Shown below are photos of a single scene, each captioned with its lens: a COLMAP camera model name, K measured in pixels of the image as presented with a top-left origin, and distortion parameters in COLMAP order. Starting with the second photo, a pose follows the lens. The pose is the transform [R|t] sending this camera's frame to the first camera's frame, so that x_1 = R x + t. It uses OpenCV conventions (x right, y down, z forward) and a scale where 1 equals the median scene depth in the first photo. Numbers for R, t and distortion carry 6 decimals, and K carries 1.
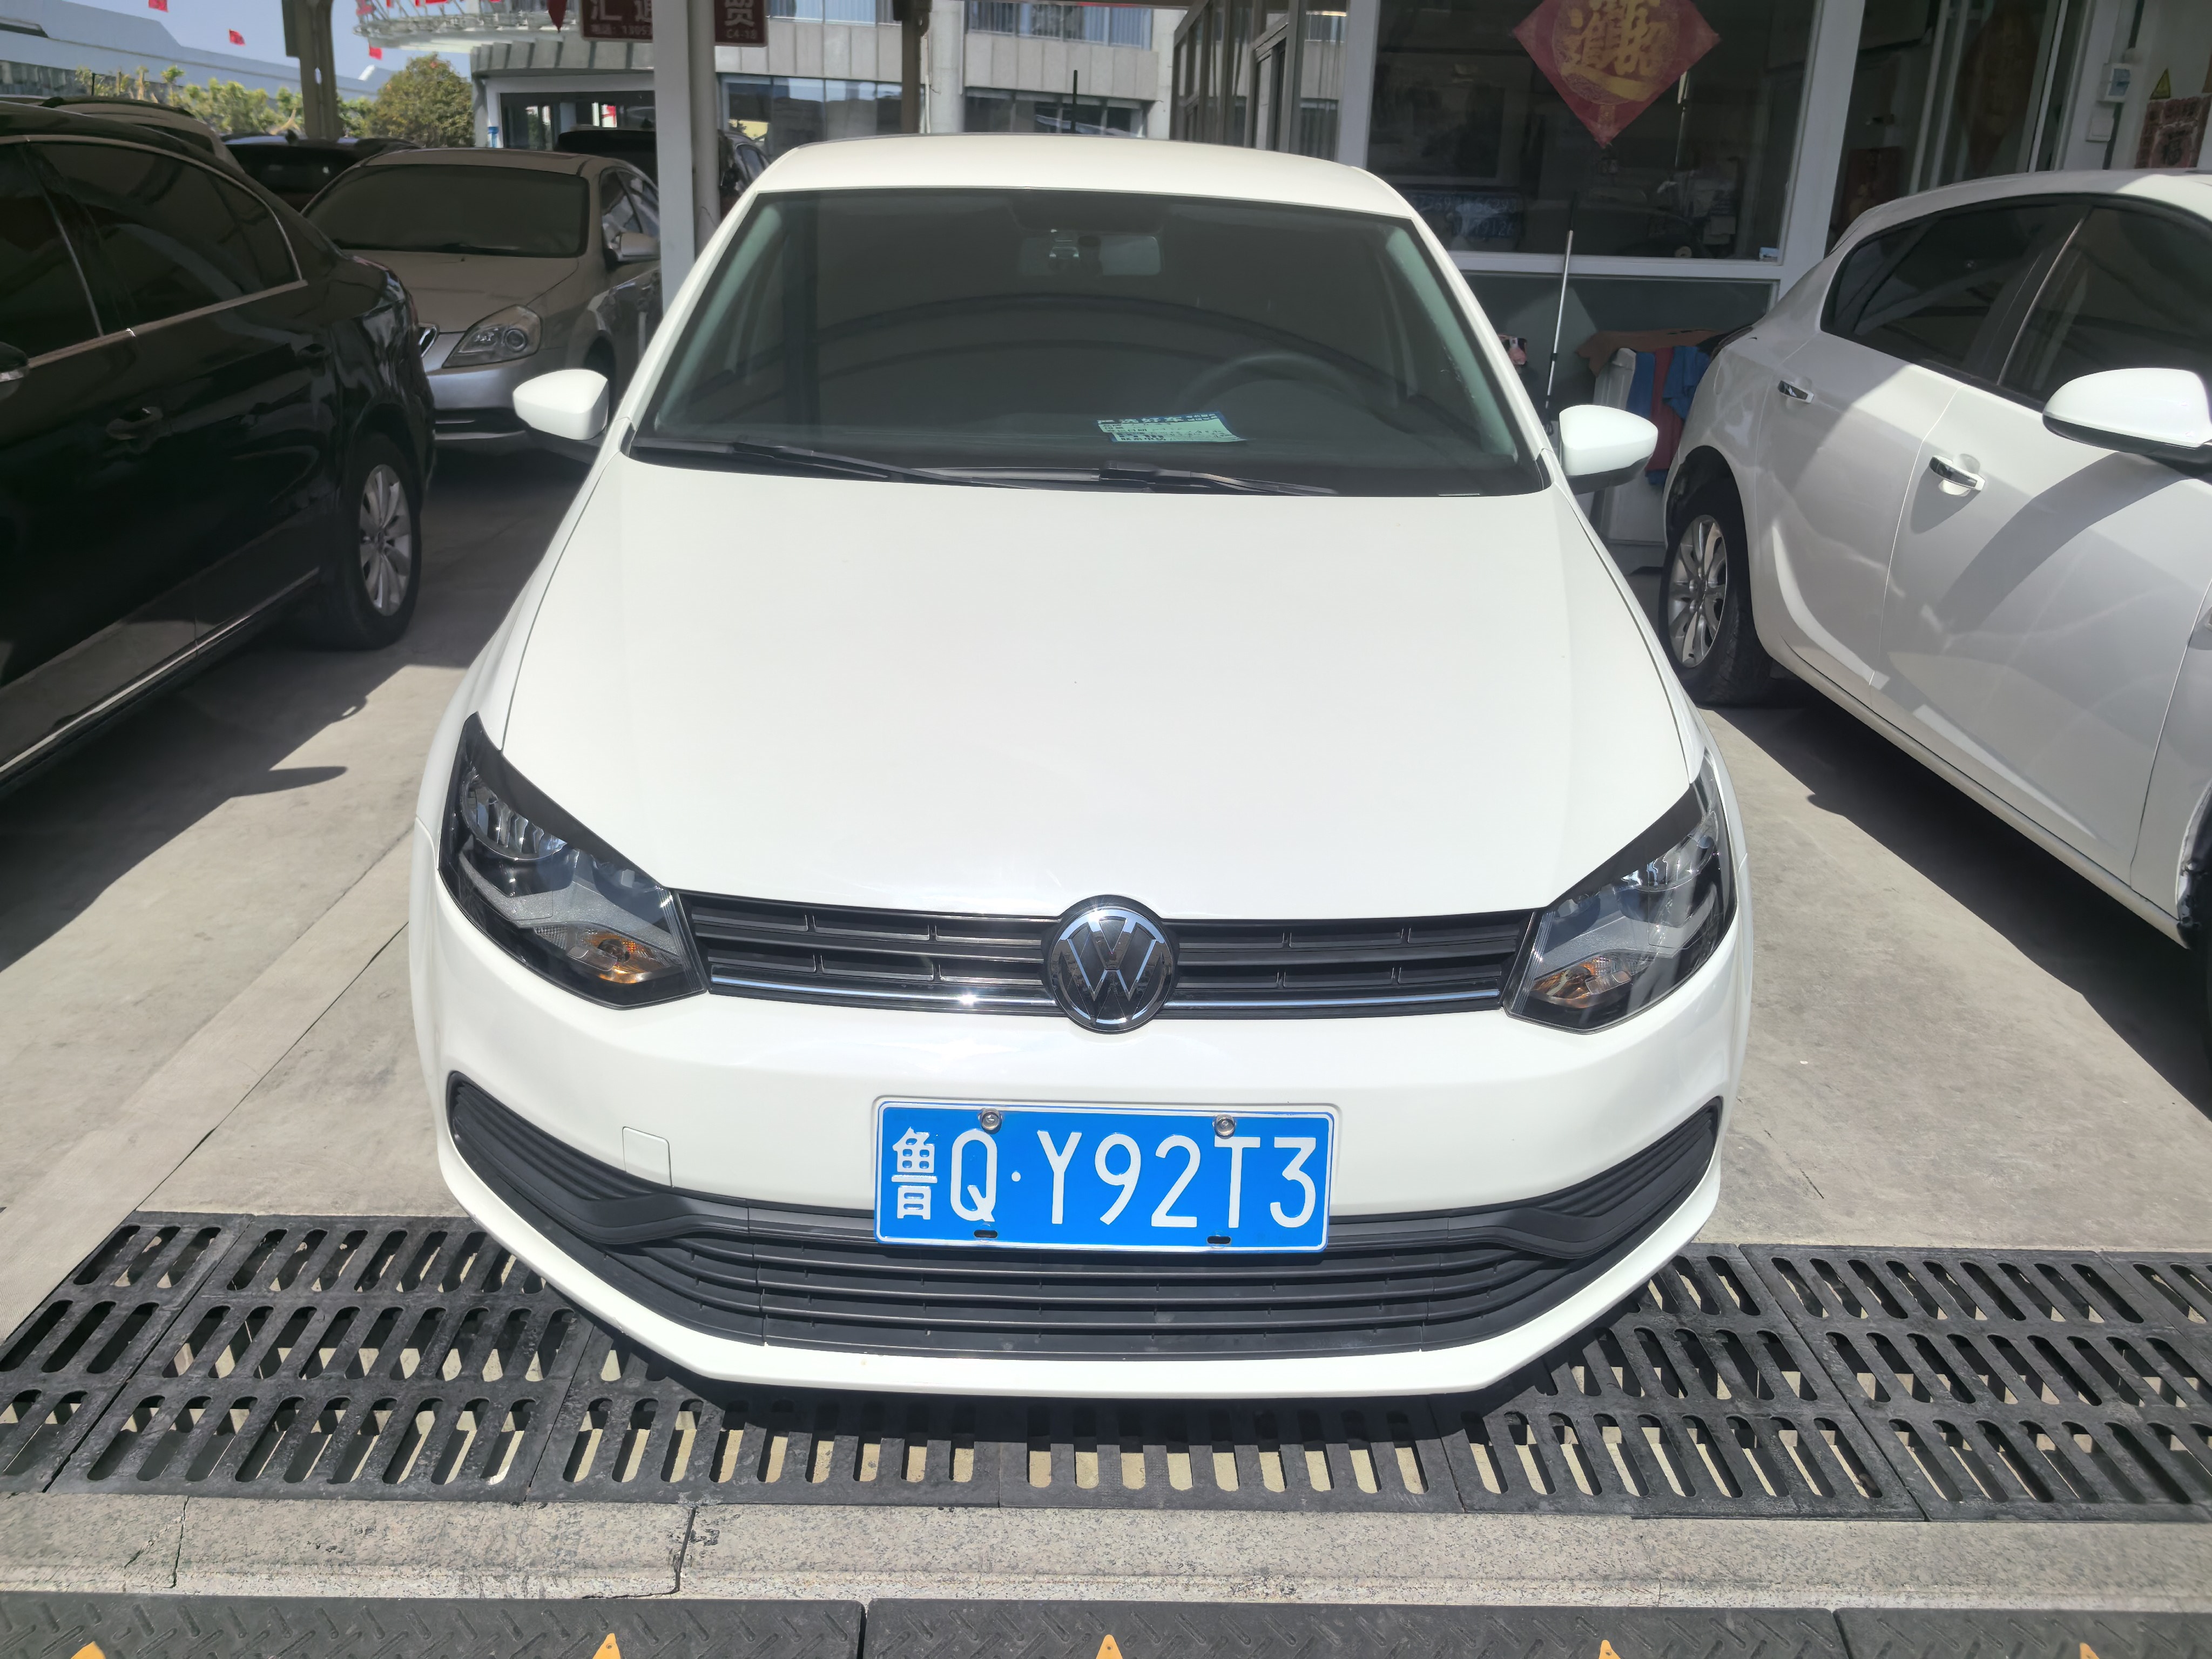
lens RADIAL K [[1785.4, 0, 1088.1], [0, 1785.4, 811.0], [0, 0, 1]] dist [0.065636, -0.101141]
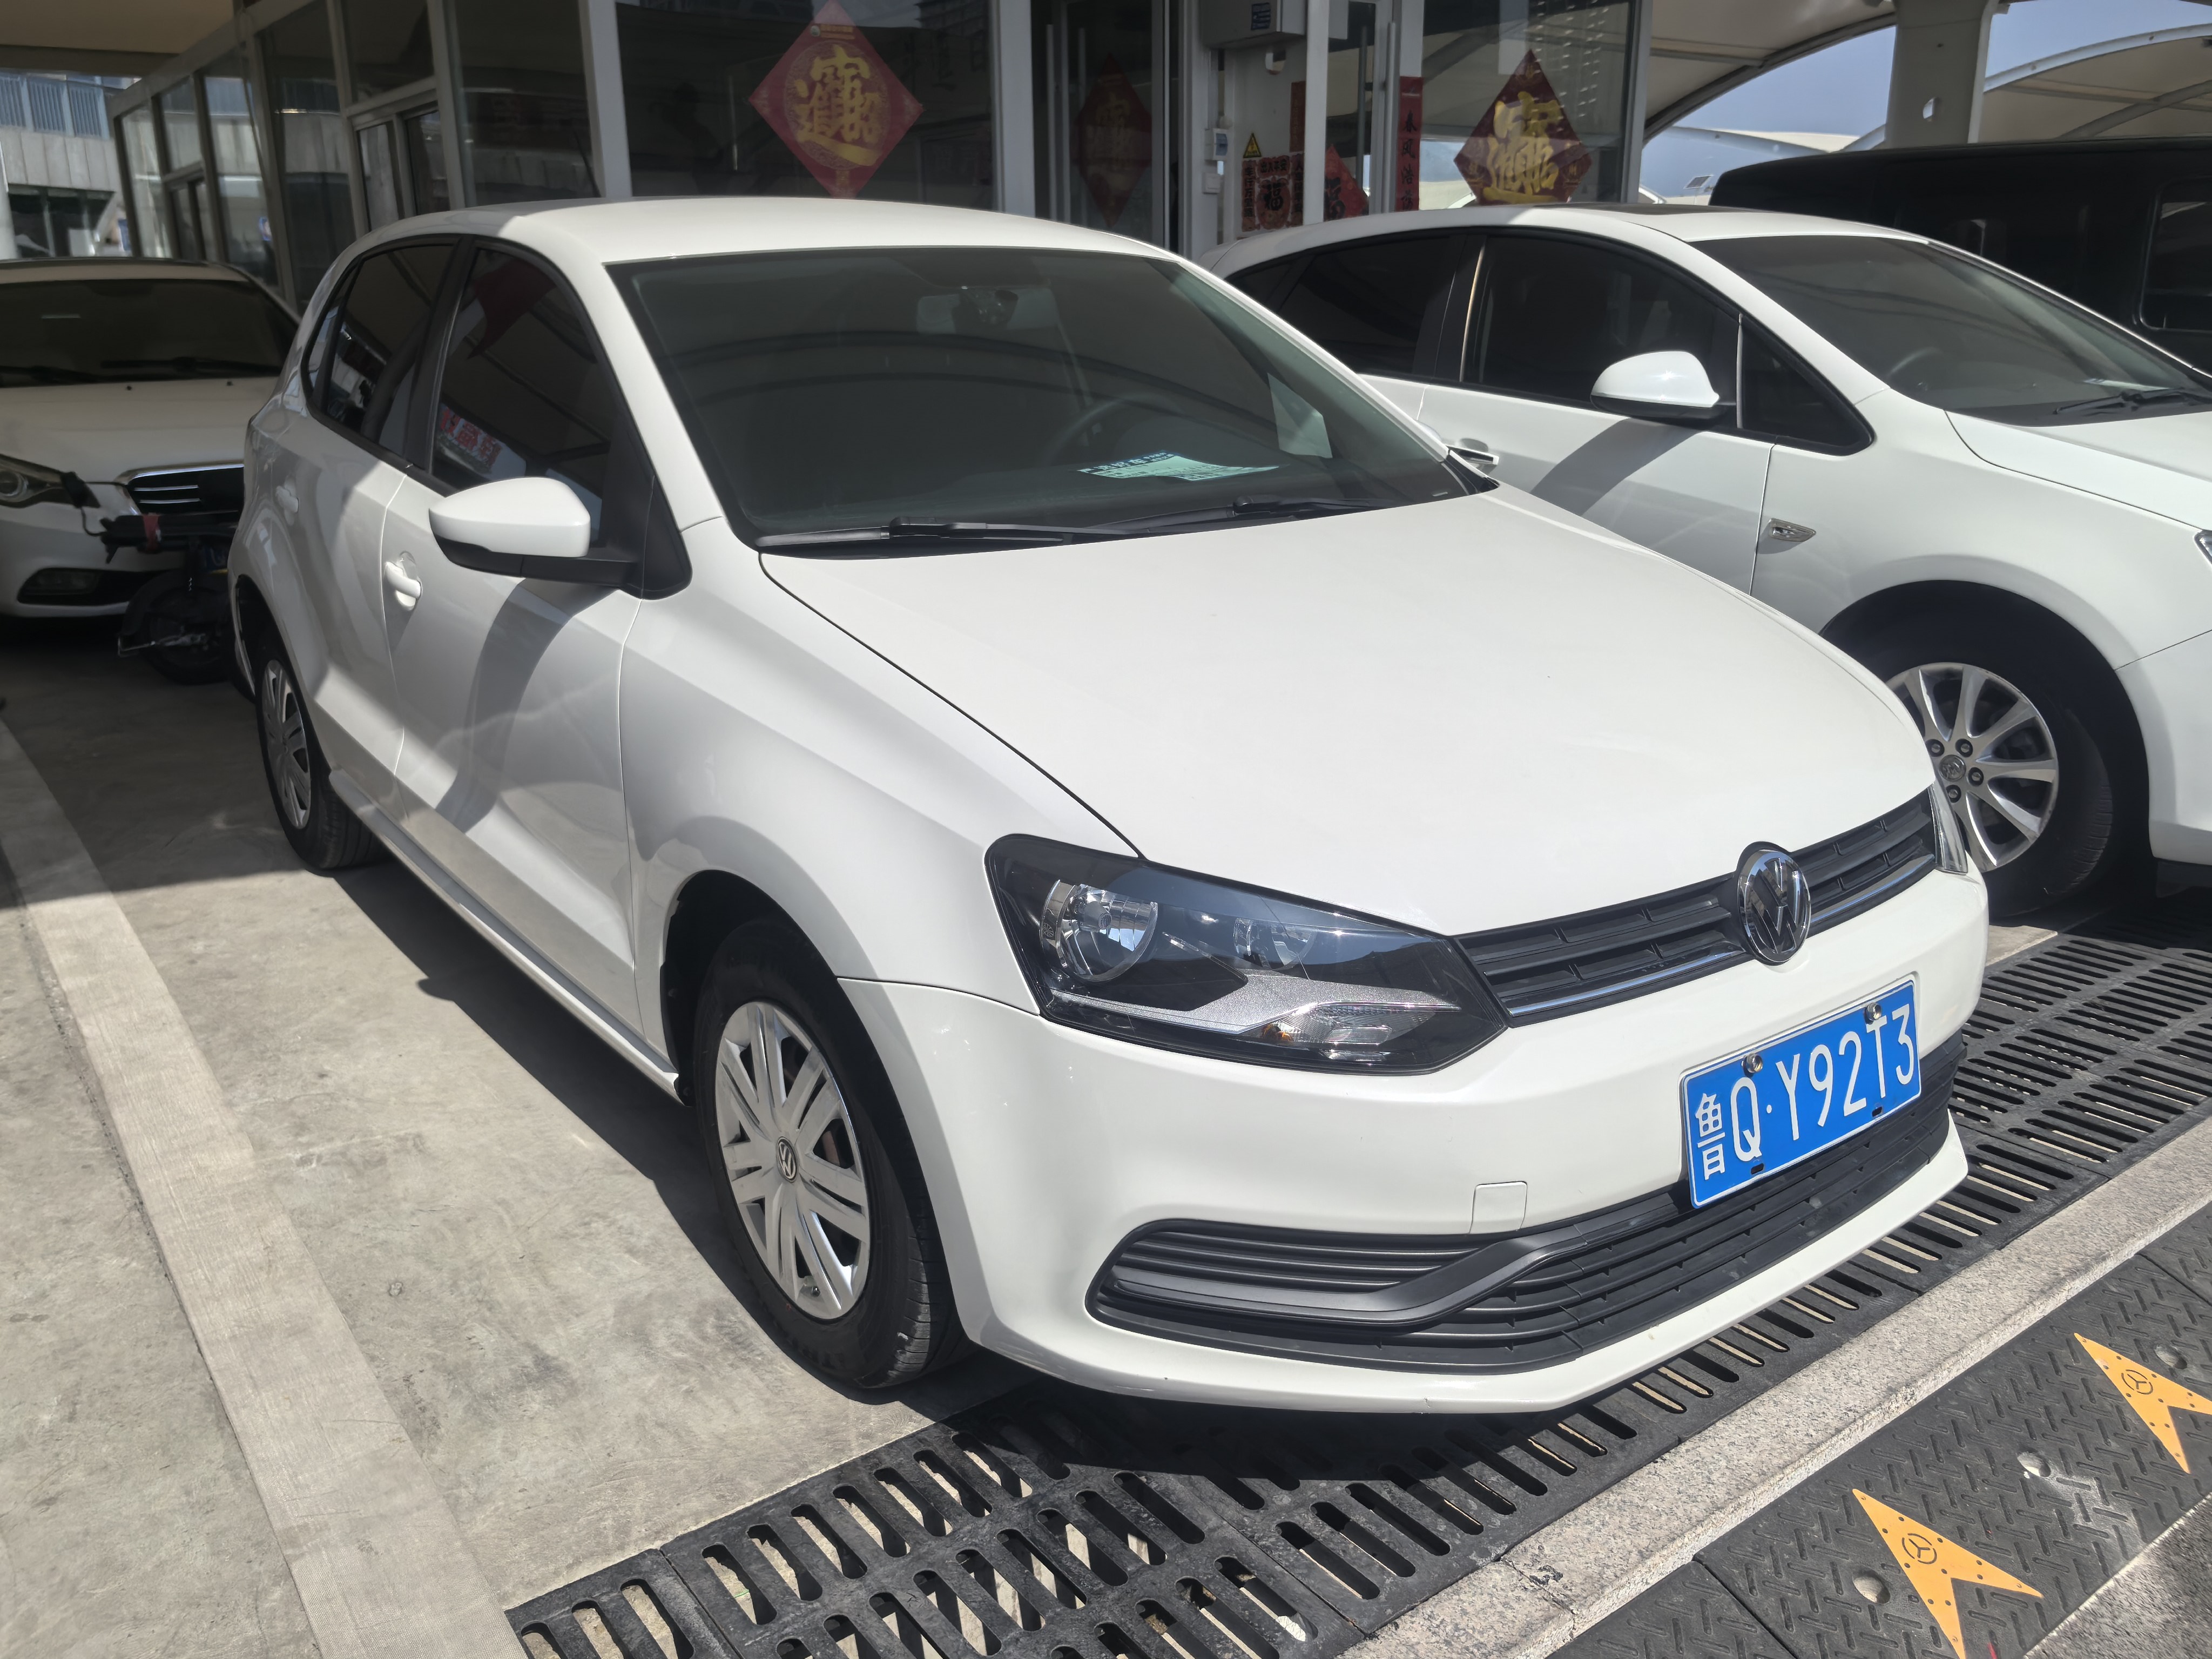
lens RADIAL K [[1785.4, 0, 1088.1], [0, 1785.4, 811.0], [0, 0, 1]] dist [0.065636, -0.101141]
pose [[0.813382, -0.208085, 0.543240, -0.875993], [0.227436, 0.973258, 0.032265, -0.095948], [-0.535427, 0.097308, 0.838957, 0.265039]]
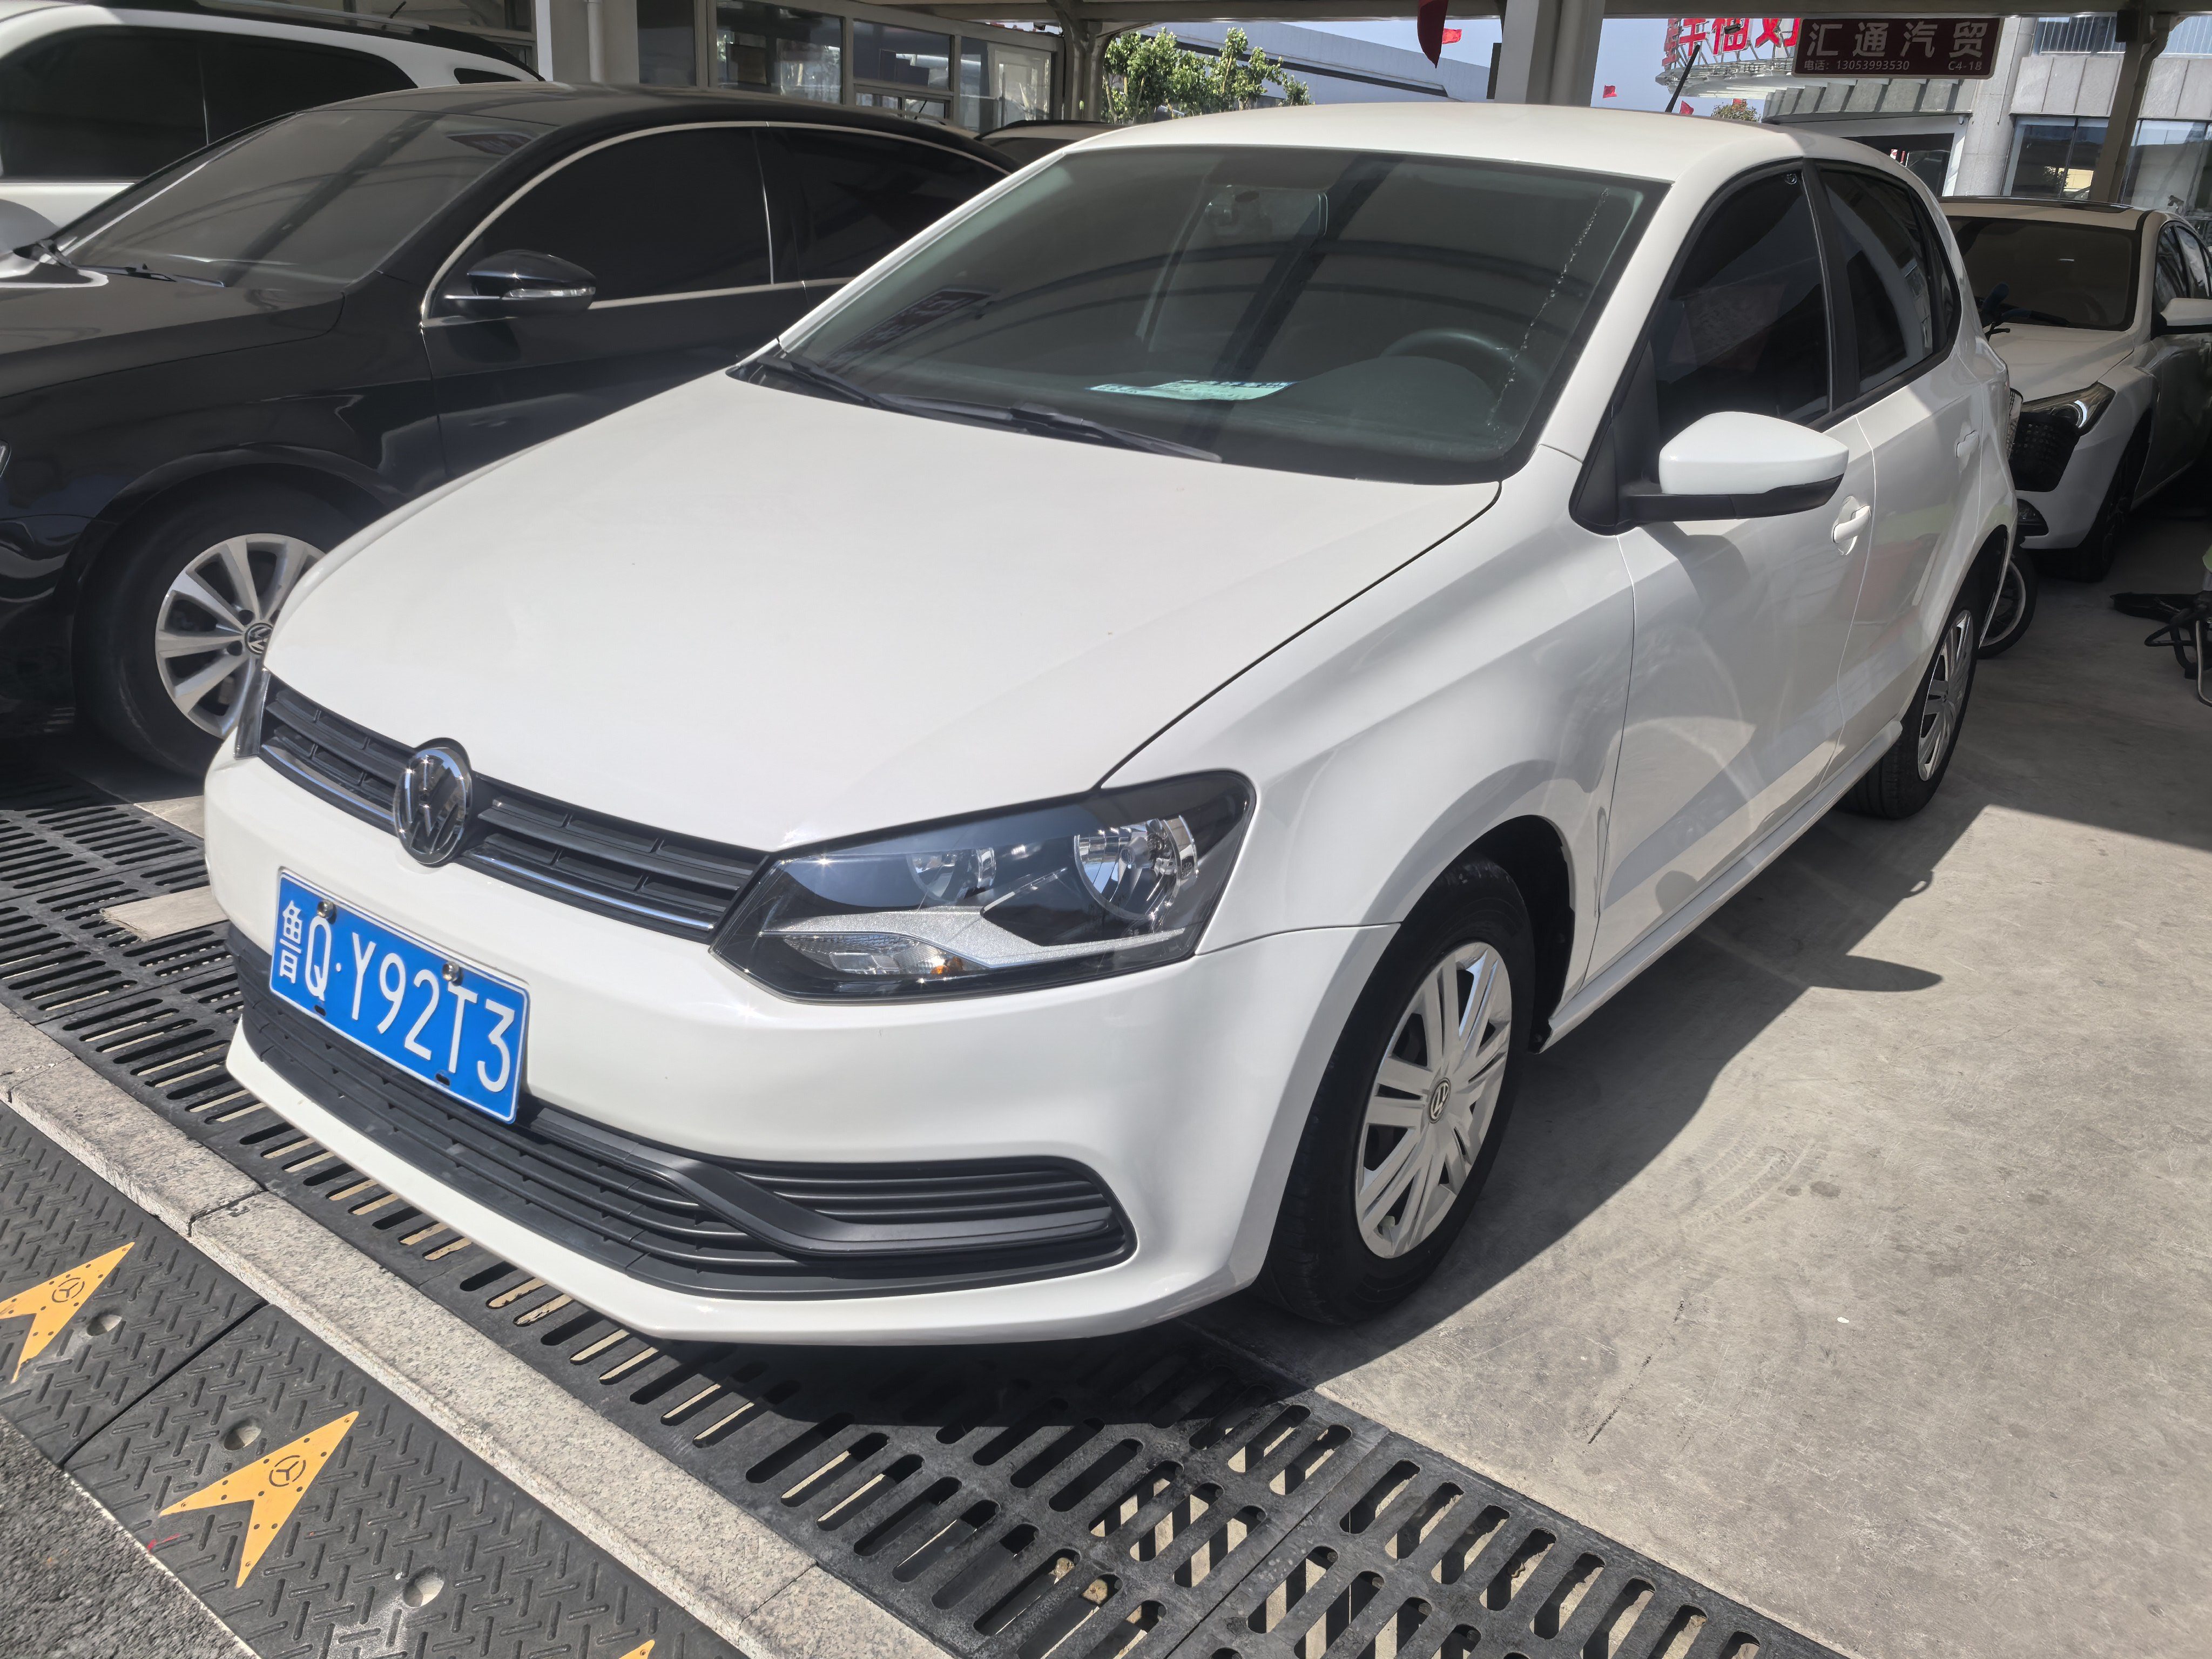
lens RADIAL K [[1785.4, 0, 1088.1], [0, 1785.4, 811.0], [0, 0, 1]] dist [0.065636, -0.101141]
pose [[0.775068, 0.213518, -0.594710, 0.901541], [-0.226683, 0.972486, 0.053721, -0.051857], [0.589818, 0.093173, 0.802143, 0.345036]]
